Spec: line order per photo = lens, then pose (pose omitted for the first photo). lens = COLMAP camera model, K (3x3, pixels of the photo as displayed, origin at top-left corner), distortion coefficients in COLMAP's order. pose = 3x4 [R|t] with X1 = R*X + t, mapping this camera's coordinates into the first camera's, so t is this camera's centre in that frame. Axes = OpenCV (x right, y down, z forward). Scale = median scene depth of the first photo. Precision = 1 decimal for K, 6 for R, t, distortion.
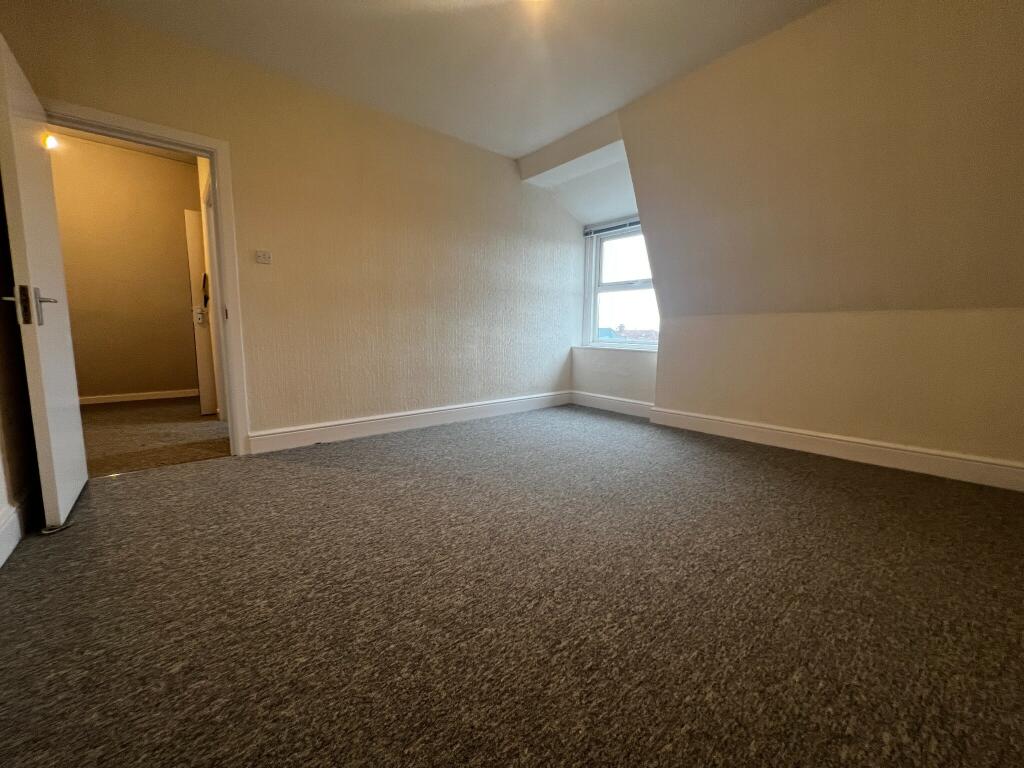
lens RADIAL K [[409.5, 0, 511.1], [0, 409.5, 380.4], [0, 0, 1]] dist [-0.001480, 0.000399]
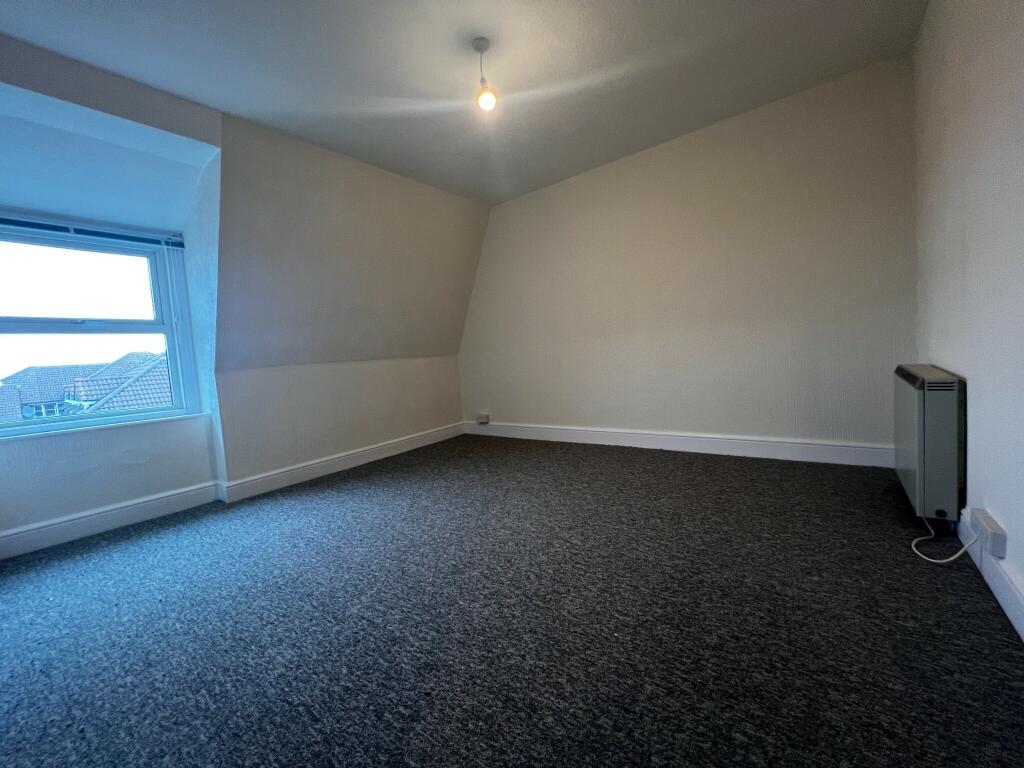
lens RADIAL K [[409.5, 0, 511.8], [0, 409.5, 383.5], [0, 0, 1]] dist [-0.001480, 0.000399]
pose [[-0.226152, -0.057732, 0.972380, -1.152633], [0.186959, 0.977111, 0.101495, -0.217060], [-0.955982, 0.204748, -0.210182, 1.298142]]
